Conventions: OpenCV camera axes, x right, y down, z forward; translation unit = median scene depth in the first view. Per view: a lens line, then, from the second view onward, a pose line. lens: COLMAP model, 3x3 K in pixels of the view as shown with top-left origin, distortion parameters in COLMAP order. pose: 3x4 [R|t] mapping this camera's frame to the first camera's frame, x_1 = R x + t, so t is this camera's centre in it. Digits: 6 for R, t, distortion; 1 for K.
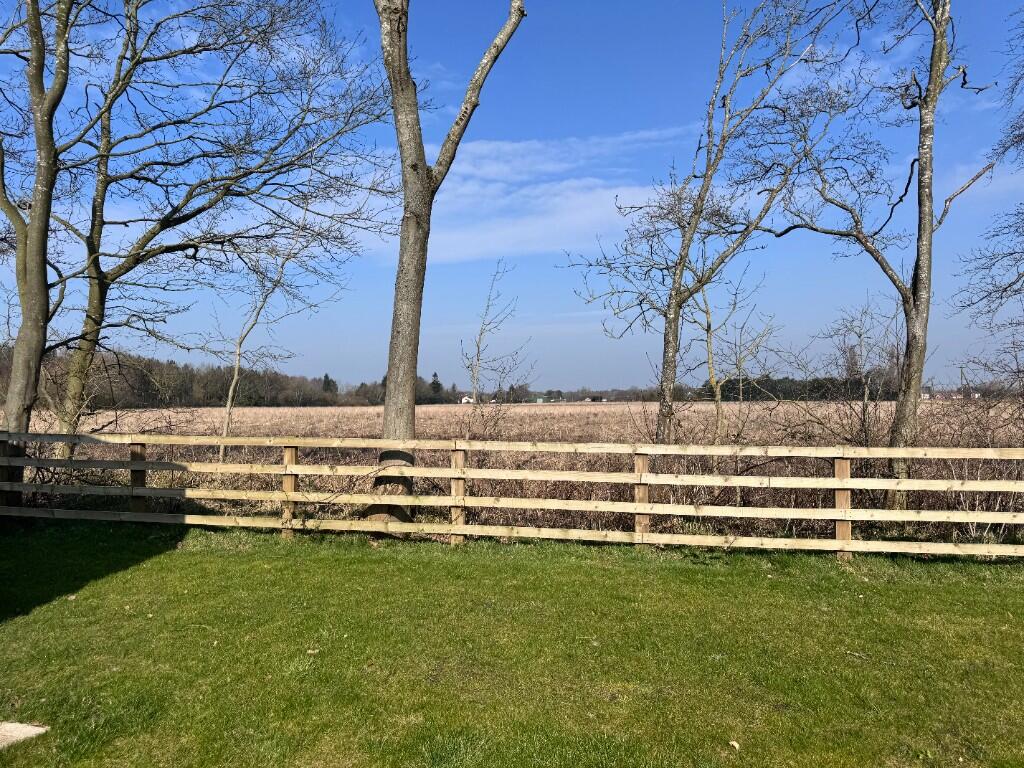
lens RADIAL K [[727.4, 0, 514.8], [0, 727.4, 382.9], [0, 0, 1]] dist [-0.011086, -0.002284]
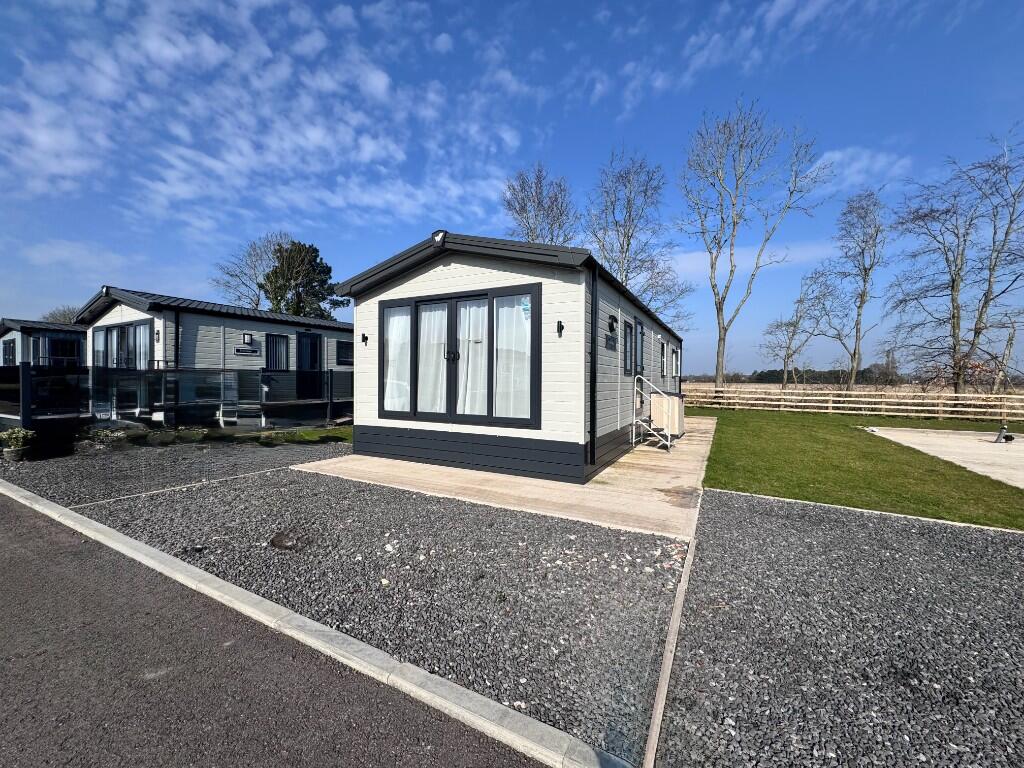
lens RADIAL K [[405.5, 0, 506.4], [0, 405.5, 383.7], [0, 0, 1]] dist [-0.000010, -0.000309]
pose [[0.969410, -0.004415, -0.245409, -0.934332], [0.039387, 0.989679, 0.137780, -0.398560], [0.242268, -0.143231, 0.959579, -2.005824]]
